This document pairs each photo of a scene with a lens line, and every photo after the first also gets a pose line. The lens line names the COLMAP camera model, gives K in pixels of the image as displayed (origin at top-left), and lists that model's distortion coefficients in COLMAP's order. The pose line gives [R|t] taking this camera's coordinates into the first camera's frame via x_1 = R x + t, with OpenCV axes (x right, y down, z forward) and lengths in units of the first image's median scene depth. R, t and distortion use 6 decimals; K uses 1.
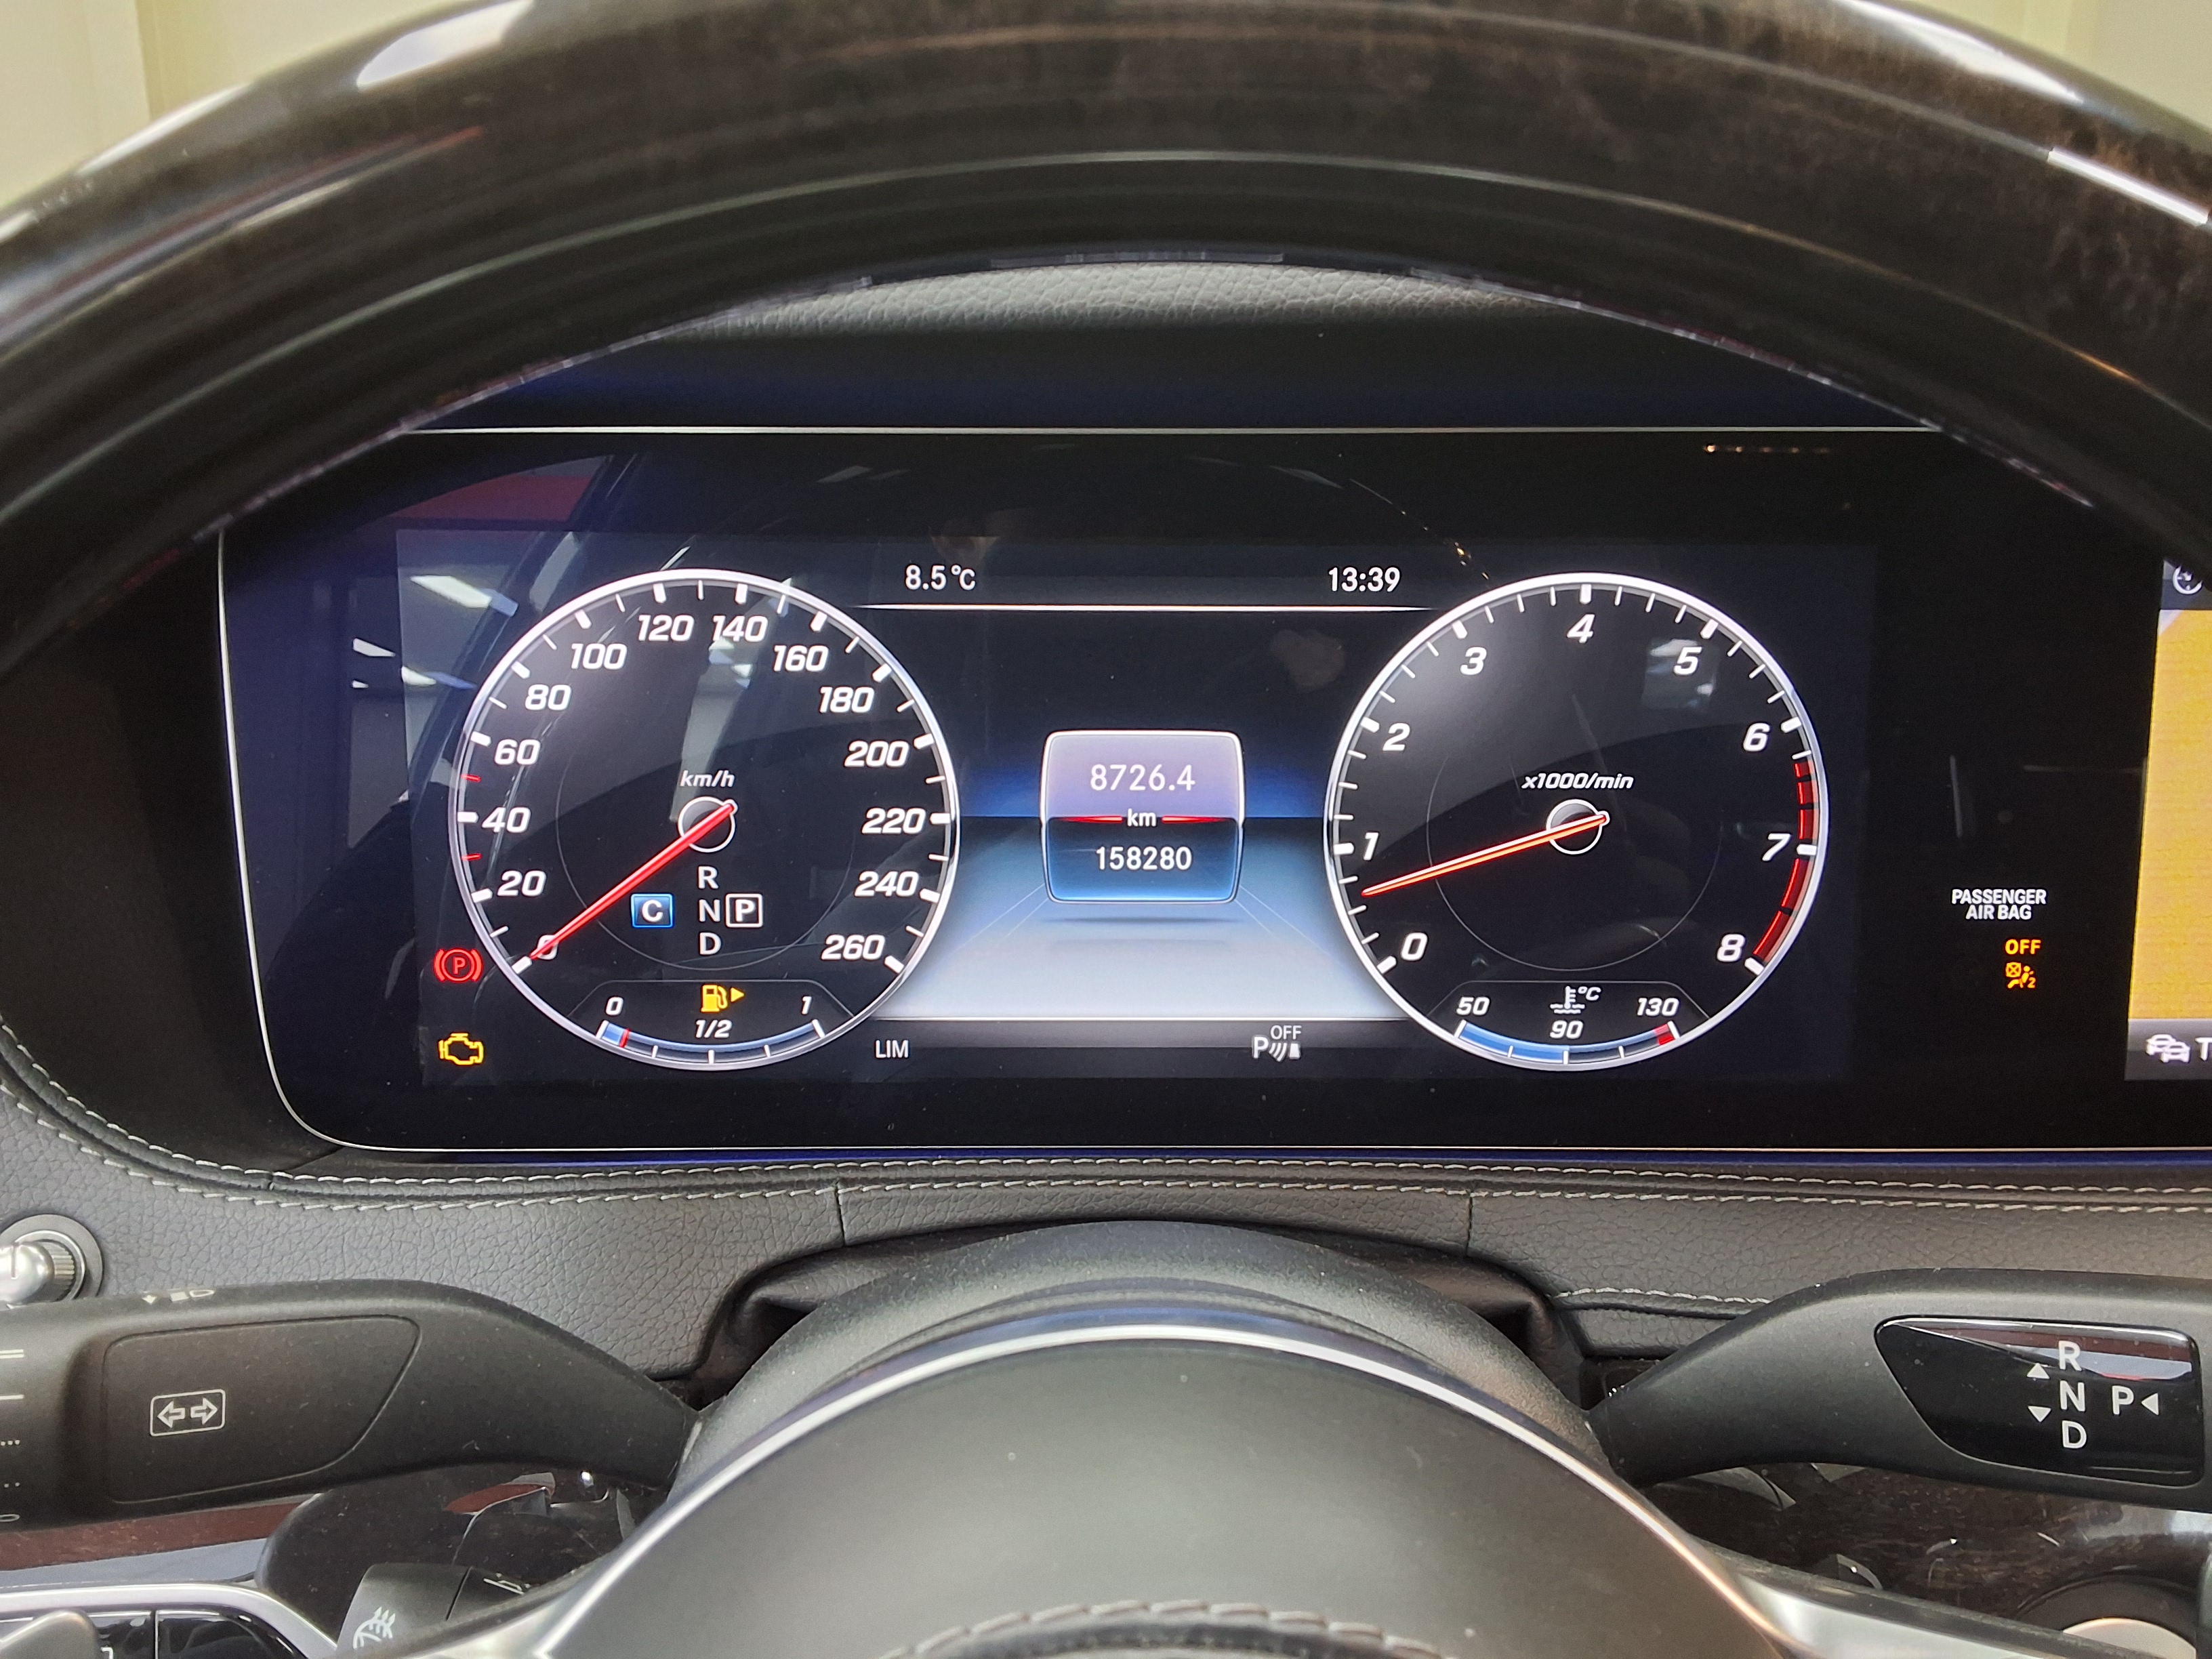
lens RADIAL K [[1790.3, 0, 1087.3], [0, 1790.3, 823.6], [0, 0, 1]] dist [0.097758, -0.153858]
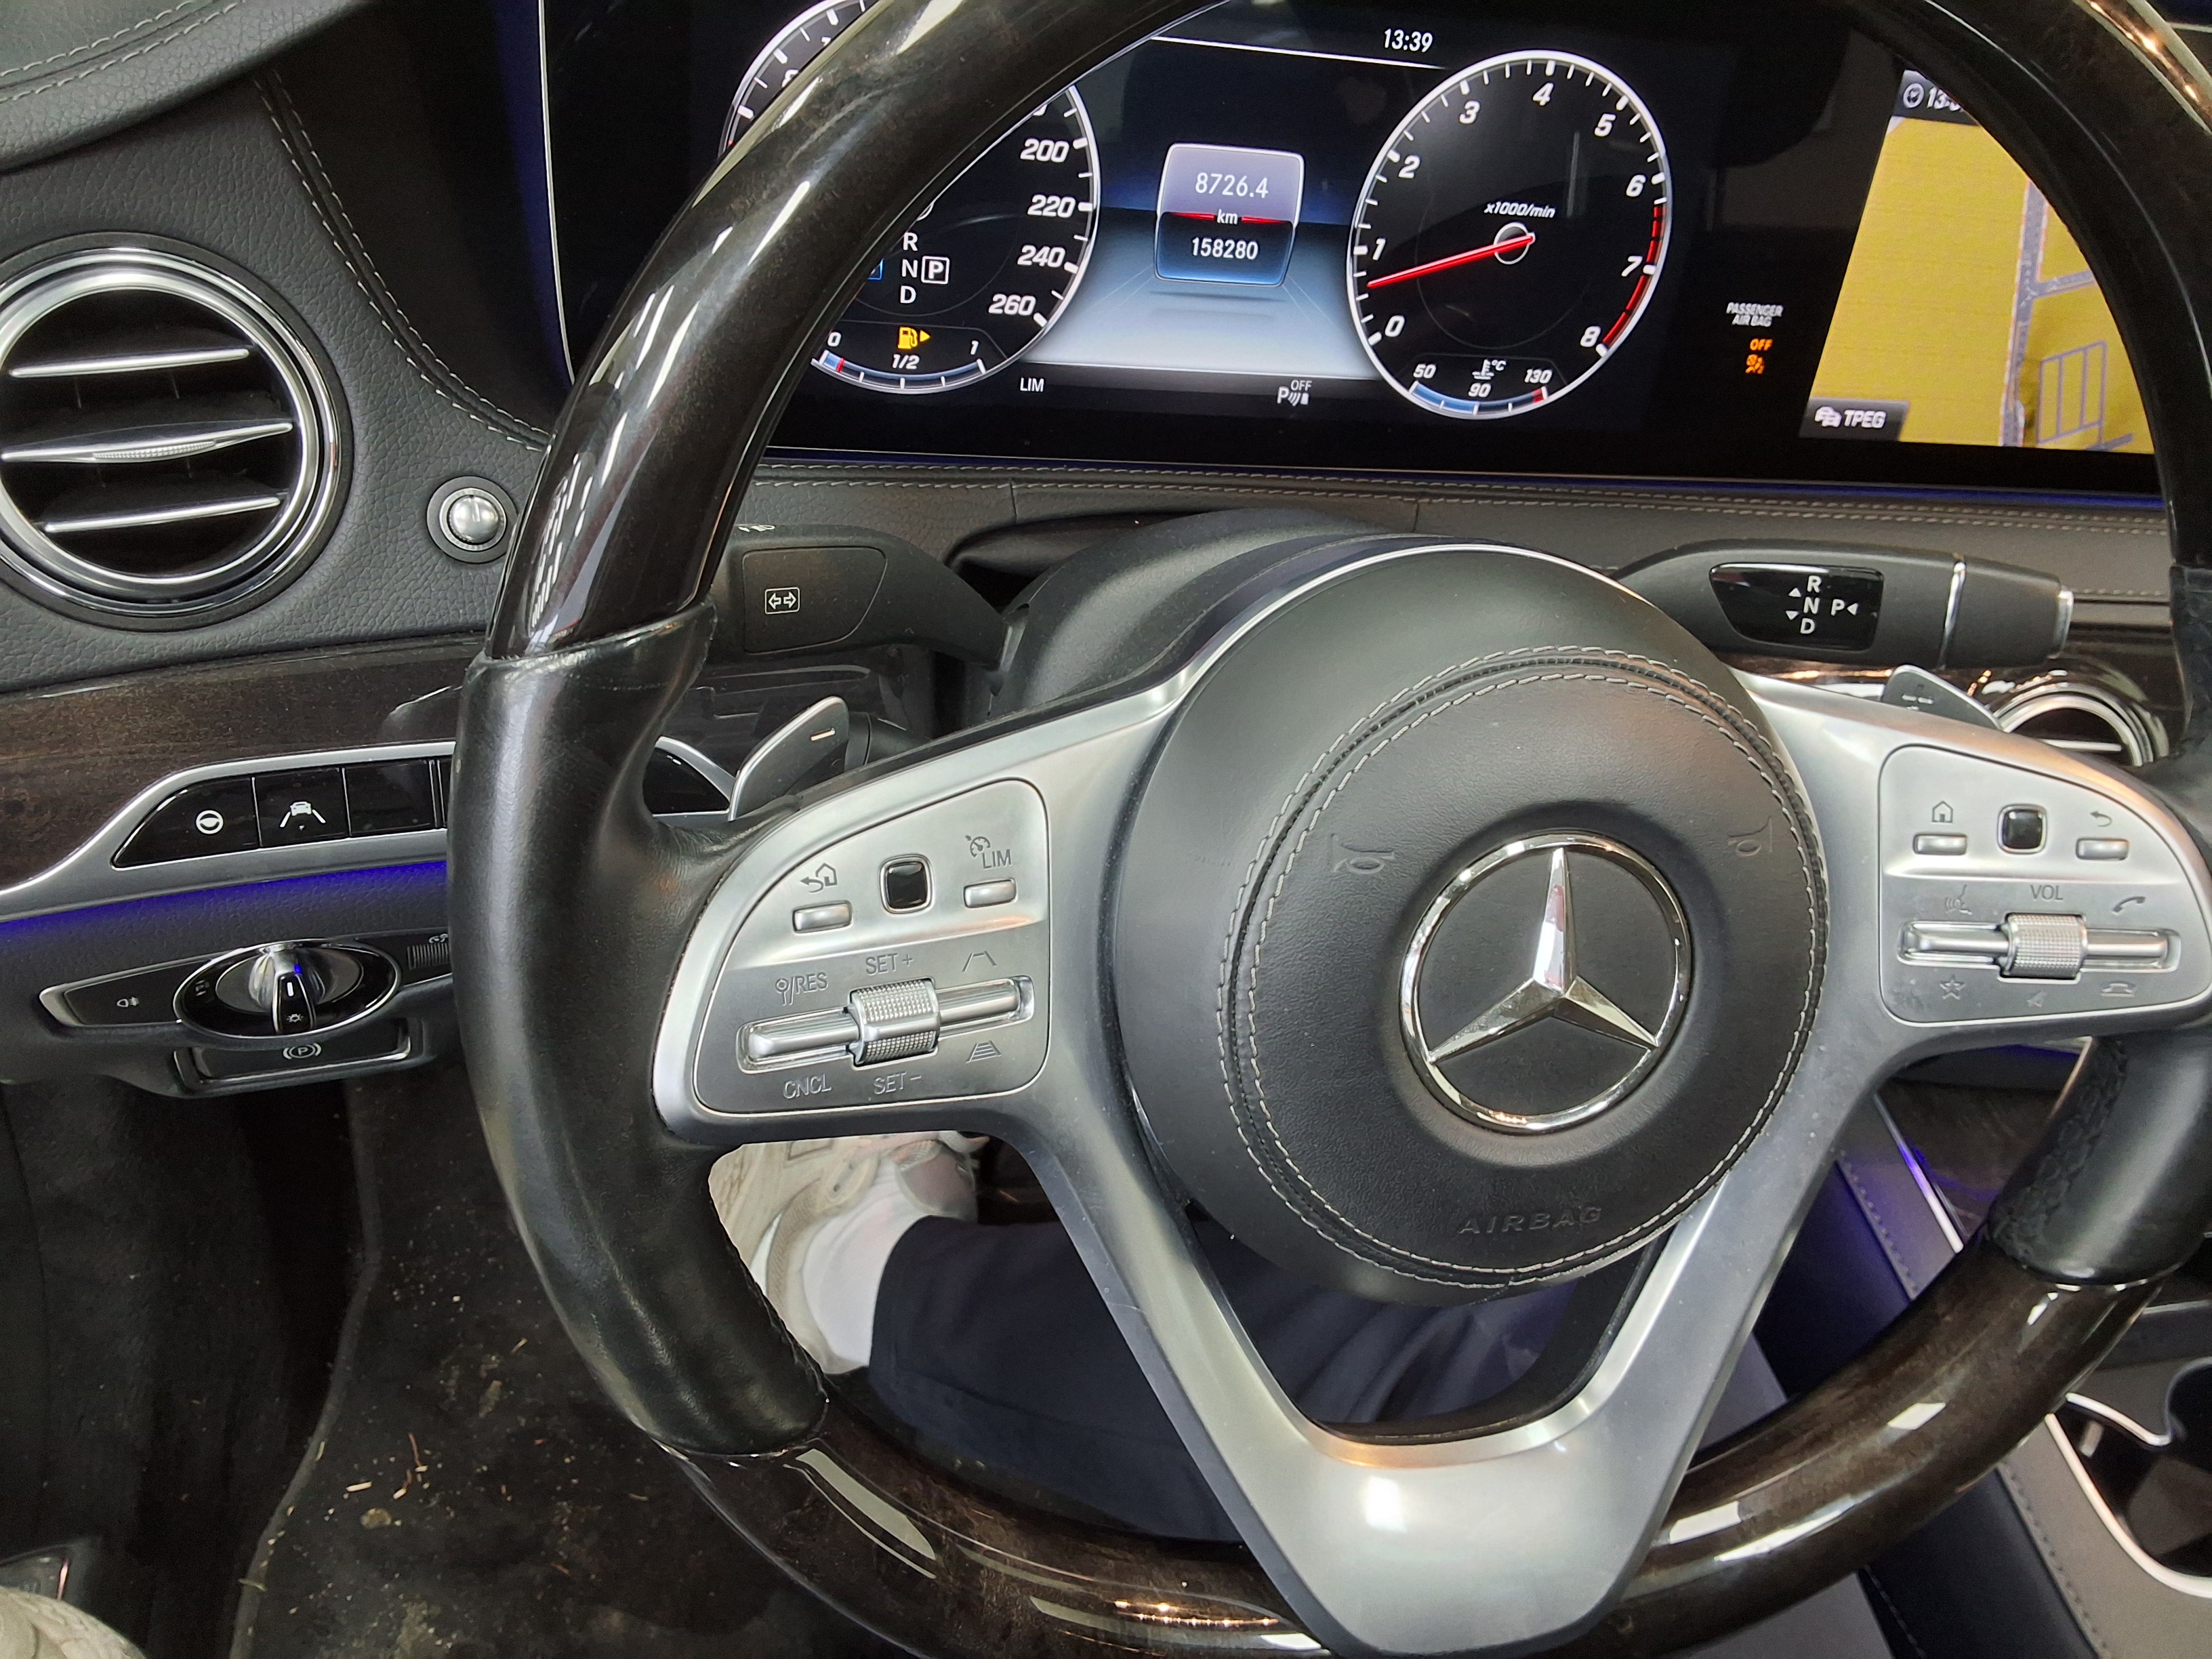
lens RADIAL K [[1790.3, 0, 1120.0], [0, 1790.3, 828.7], [0, 0, 1]] dist [0.097758, -0.153858]
pose [[0.960634, -0.022116, 0.276936, -0.435256], [-0.076249, 0.937559, 0.339367, -0.027069], [-0.267149, -0.347123, 0.898964, -0.363333]]
